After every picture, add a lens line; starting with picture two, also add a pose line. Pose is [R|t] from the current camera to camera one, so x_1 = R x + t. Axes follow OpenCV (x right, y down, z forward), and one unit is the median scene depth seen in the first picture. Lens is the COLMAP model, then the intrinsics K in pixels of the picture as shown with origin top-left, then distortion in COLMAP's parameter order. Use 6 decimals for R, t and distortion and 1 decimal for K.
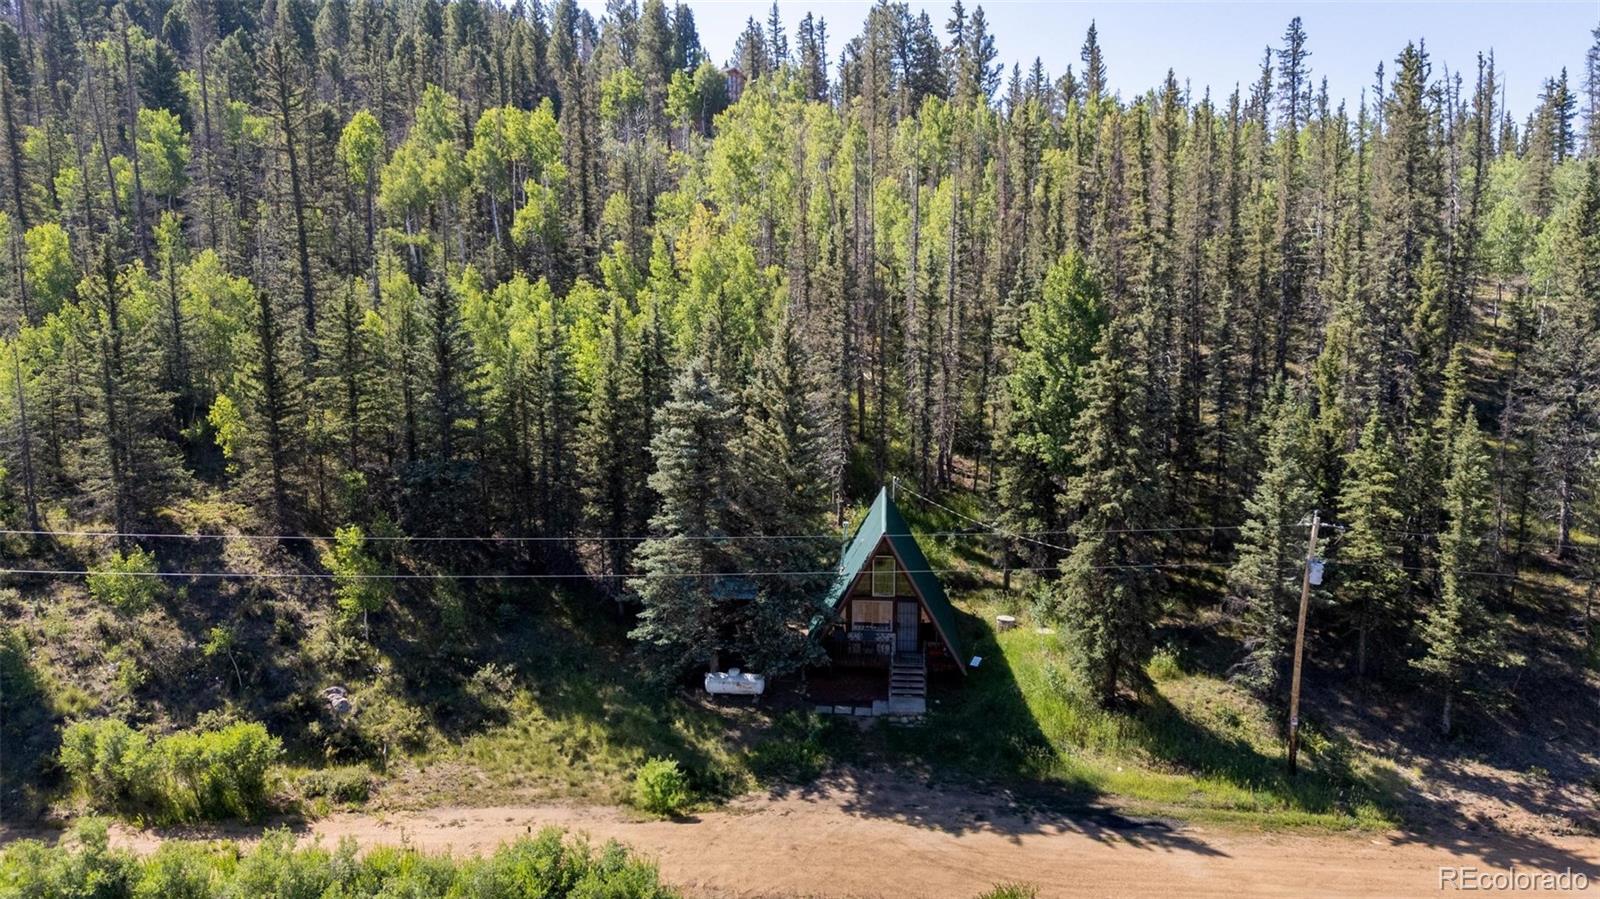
lens RADIAL K [[1169.2, 0, 800.0], [0, 1169.2, 449.5], [0, 0, 1]] dist [0.052645, -0.046078]
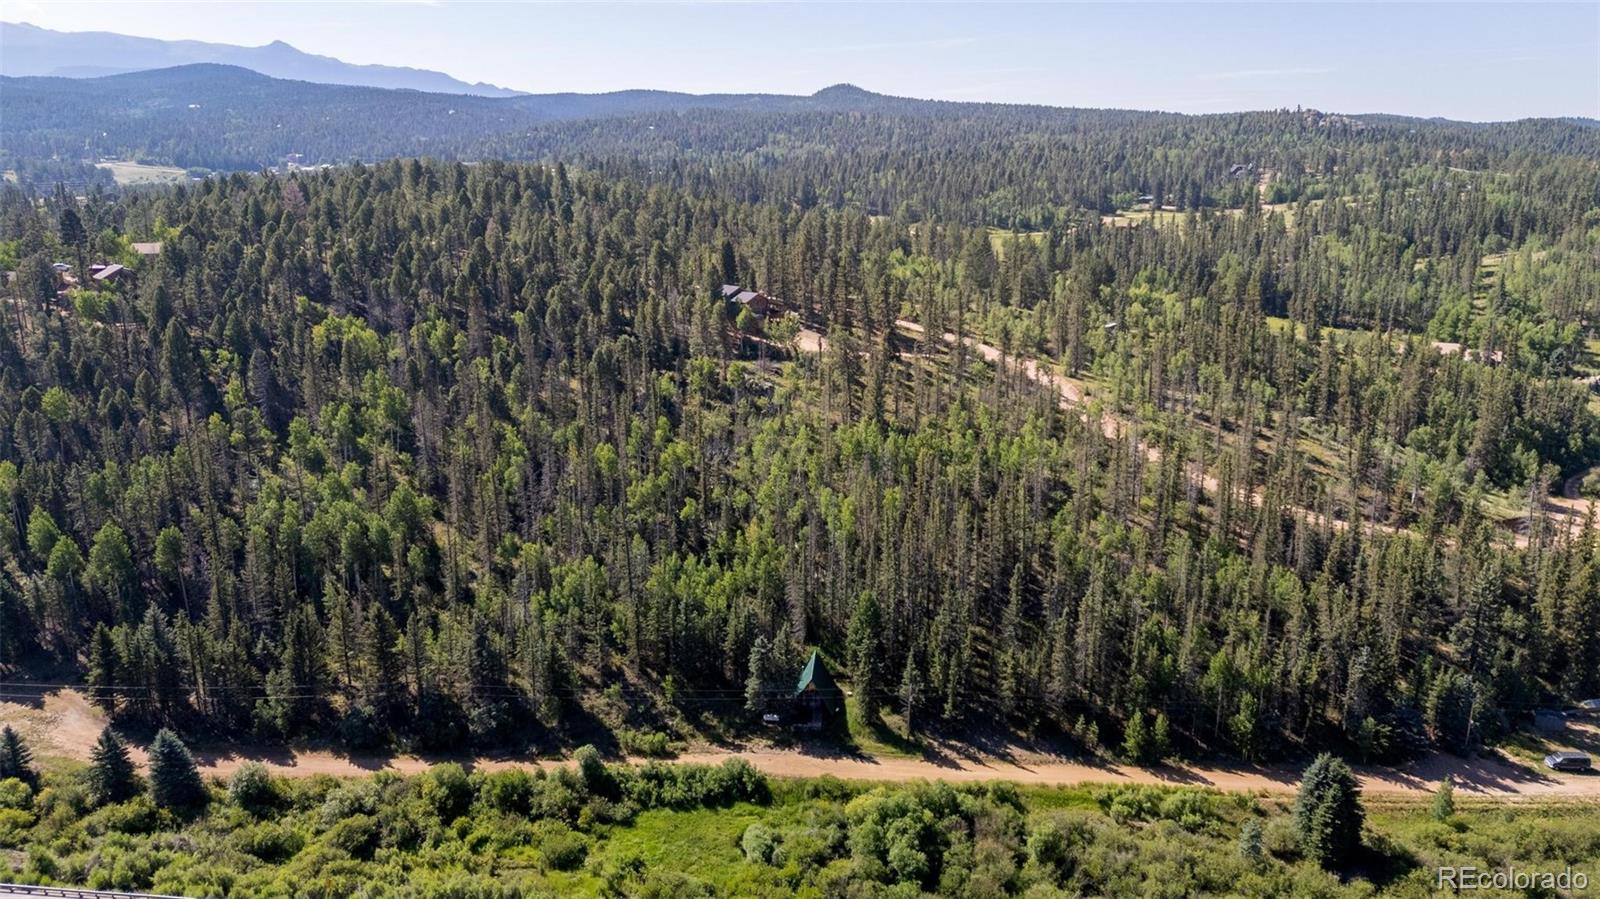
lens RADIAL K [[1169.2, 0, 800.0], [0, 1169.2, 449.5], [0, 0, 1]] dist [0.052645, -0.046078]
pose [[0.999993, 0.001640, -0.003296, 0.047988], [-0.001242, 0.993086, 0.117386, -1.128171], [0.003466, -0.117381, 0.993081, -2.714451]]
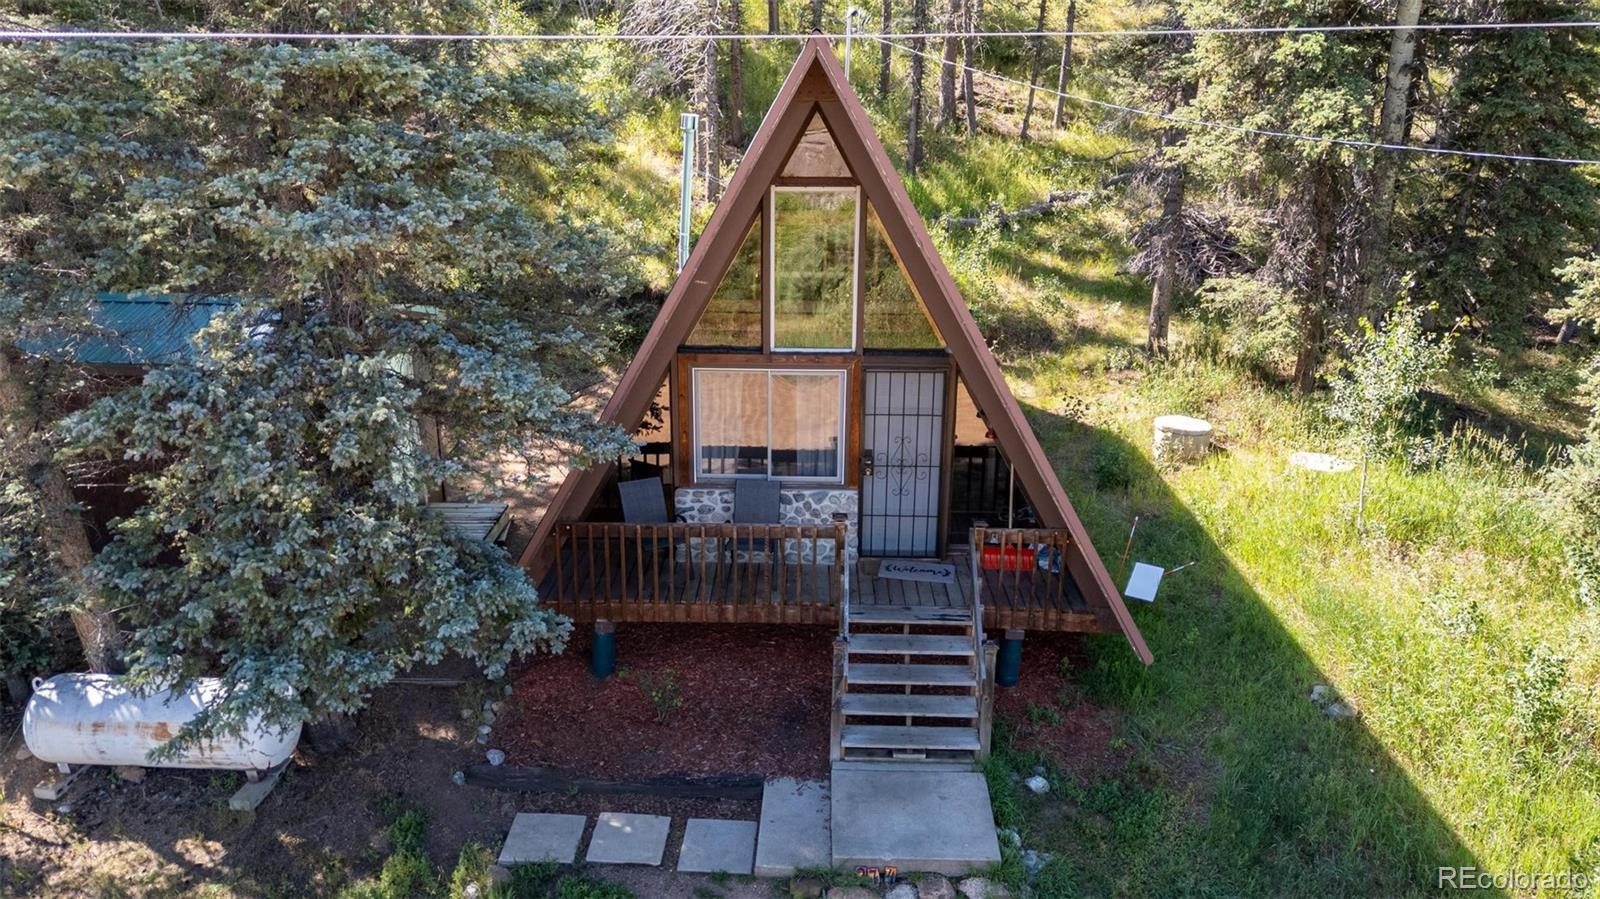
lens RADIAL K [[1169.2, 0, 800.0], [0, 1169.2, 449.5], [0, 0, 1]] dist [0.052645, -0.046078]
pose [[0.998861, -0.009754, 0.046708, 0.059761], [0.001653, 0.985368, 0.170433, 0.109241], [-0.047687, -0.170162, 0.984262, 0.785624]]
